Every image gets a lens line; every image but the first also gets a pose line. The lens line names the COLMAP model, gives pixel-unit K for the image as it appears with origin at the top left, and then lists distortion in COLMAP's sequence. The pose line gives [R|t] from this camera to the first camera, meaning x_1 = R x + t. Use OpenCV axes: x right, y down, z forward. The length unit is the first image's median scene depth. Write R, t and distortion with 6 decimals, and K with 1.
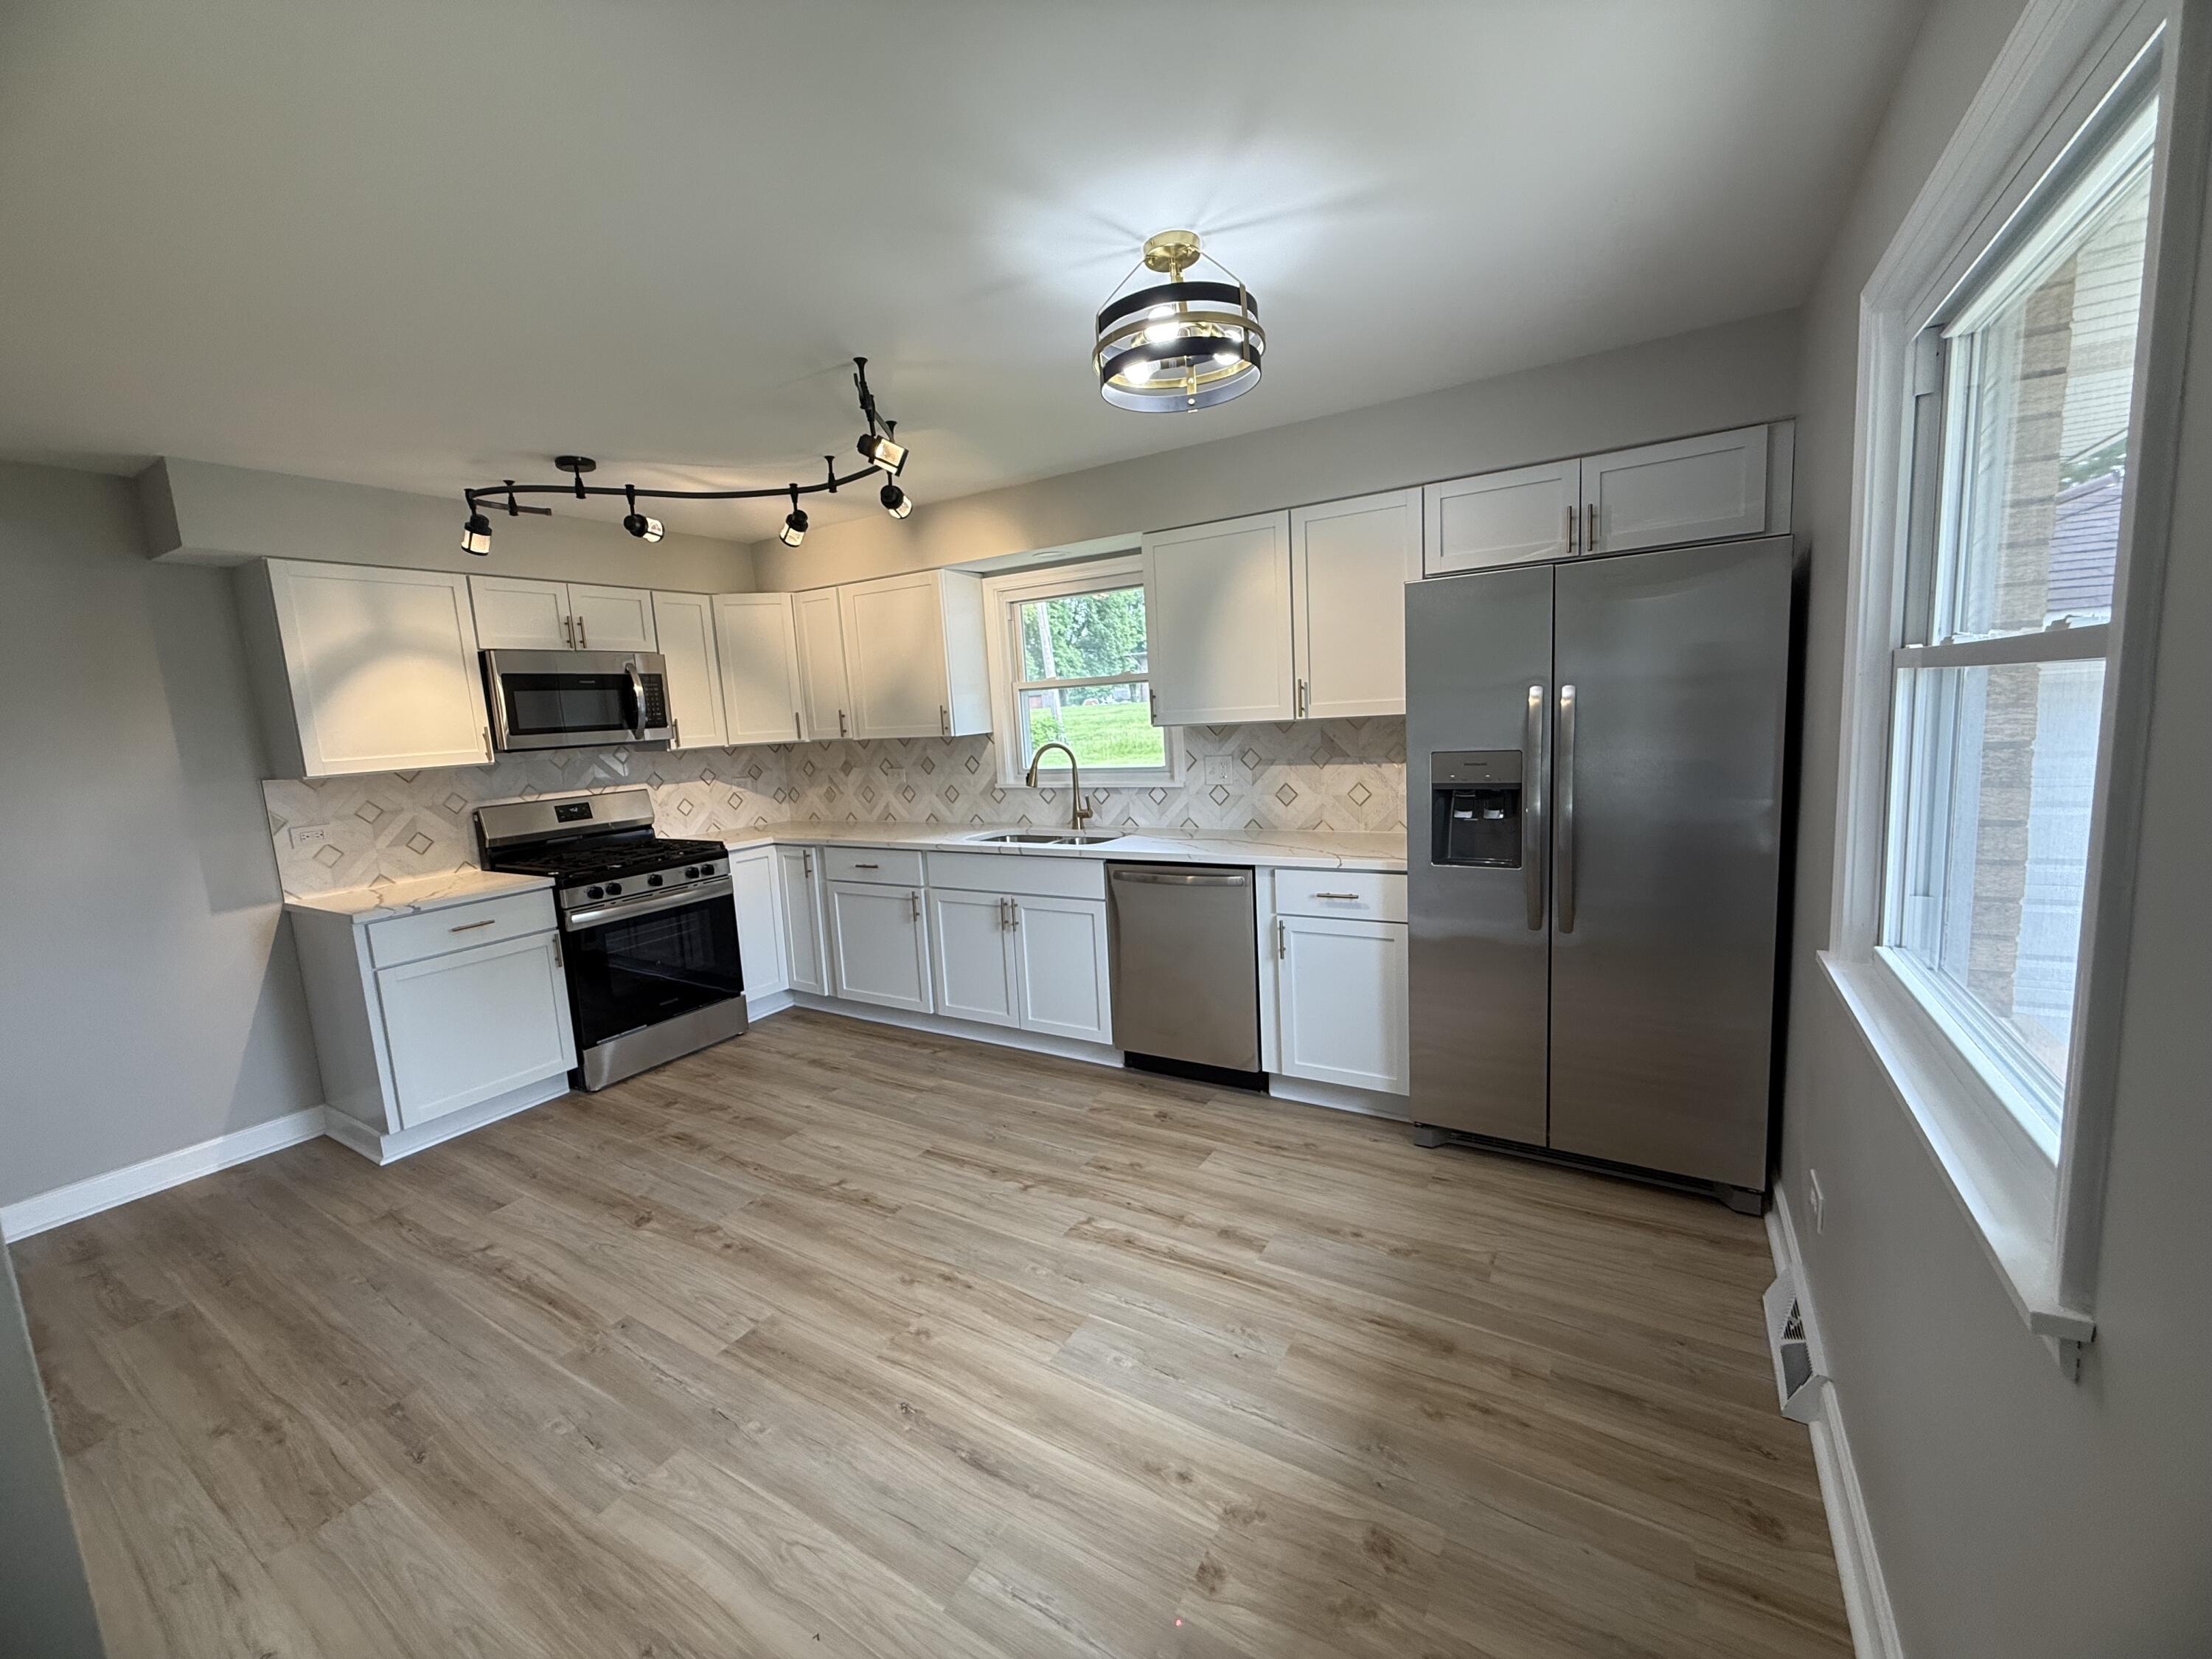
lens RADIAL K [[885.1, 0, 1100.7], [0, 885.1, 828.4], [0, 0, 1]] dist [-0.000285, 0.000092]
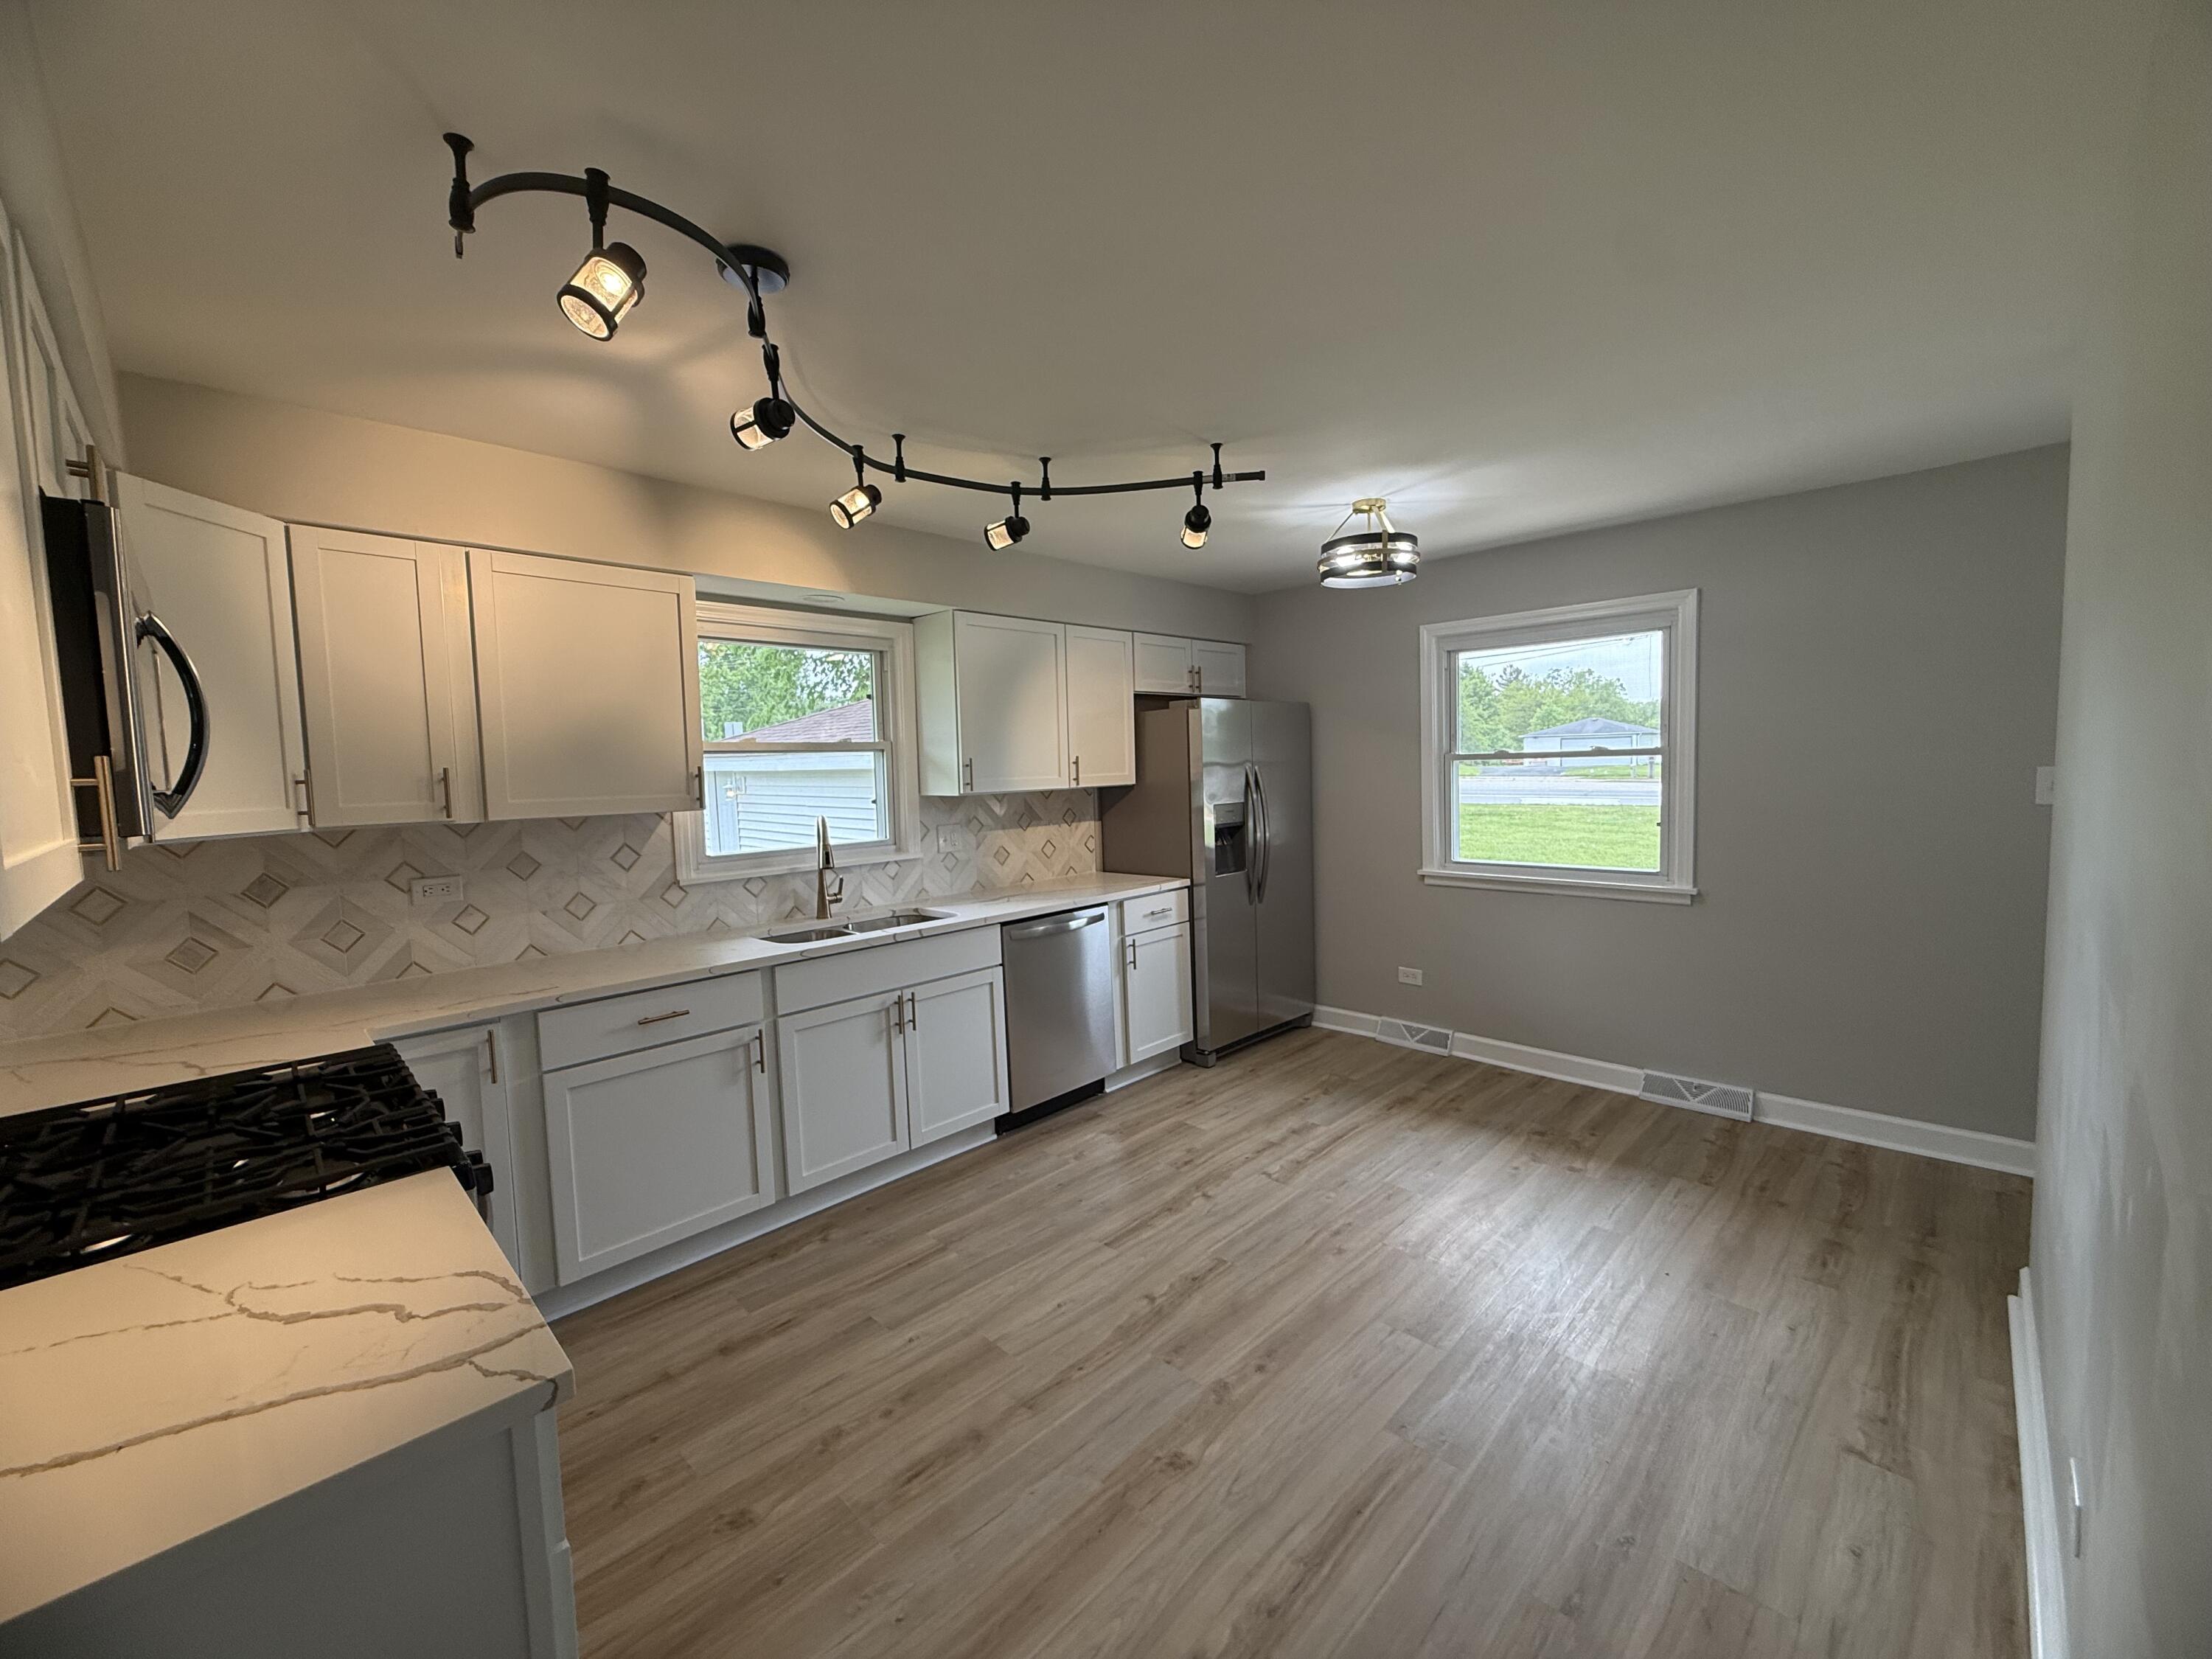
lens RADIAL K [[885.1, 0, 1100.7], [0, 885.1, 828.4], [0, 0, 1]] dist [-0.000285, 0.000092]
pose [[0.227970, -0.020589, 0.973450, -1.000754], [0.147523, 0.988965, -0.013631, -0.043031], [-0.962428, 0.146713, 0.228492, 0.686407]]
